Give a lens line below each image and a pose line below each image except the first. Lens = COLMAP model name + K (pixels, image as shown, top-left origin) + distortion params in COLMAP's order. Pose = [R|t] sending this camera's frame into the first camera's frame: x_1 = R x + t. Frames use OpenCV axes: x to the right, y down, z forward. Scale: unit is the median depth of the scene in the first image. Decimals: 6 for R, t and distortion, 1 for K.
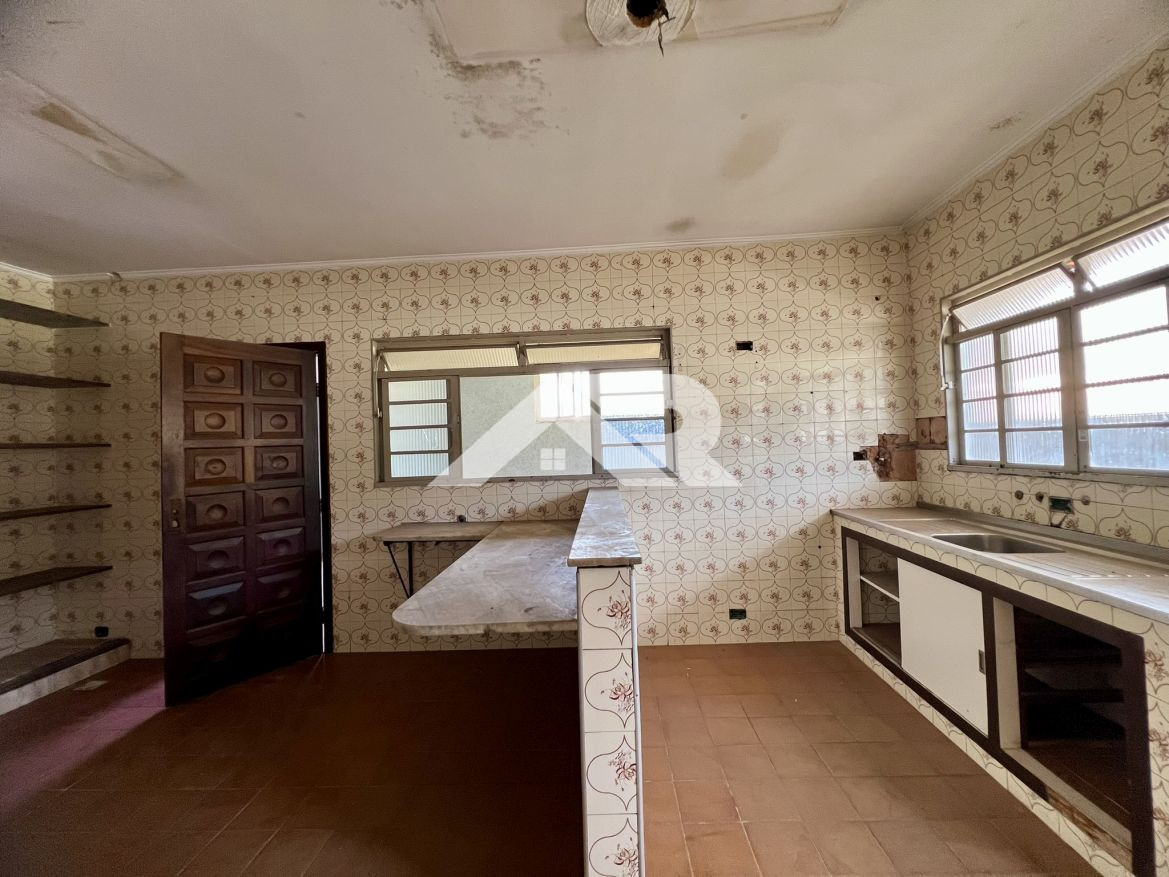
lens RADIAL K [[464.8, 0, 584.5], [0, 464.8, 438.5], [0, 0, 1]] dist [-0.001510, -0.000163]
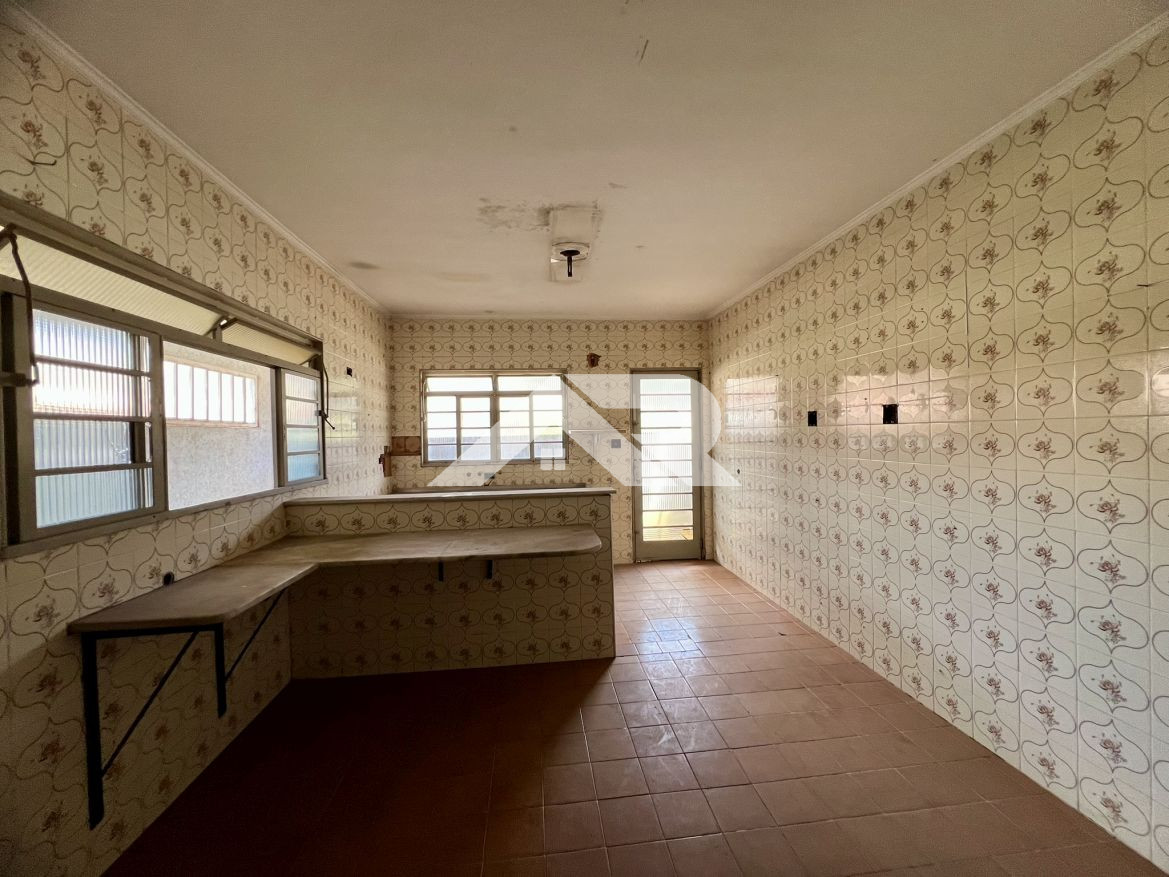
lens RADIAL K [[464.8, 0, 584.5], [0, 464.8, 438.5], [0, 0, 1]] dist [-0.001510, -0.000163]
pose [[-0.144523, 0.031111, 0.989012, -1.025457], [0.008238, 0.999509, -0.030237, 0.018876], [-0.989467, 0.003777, -0.144708, 0.620337]]
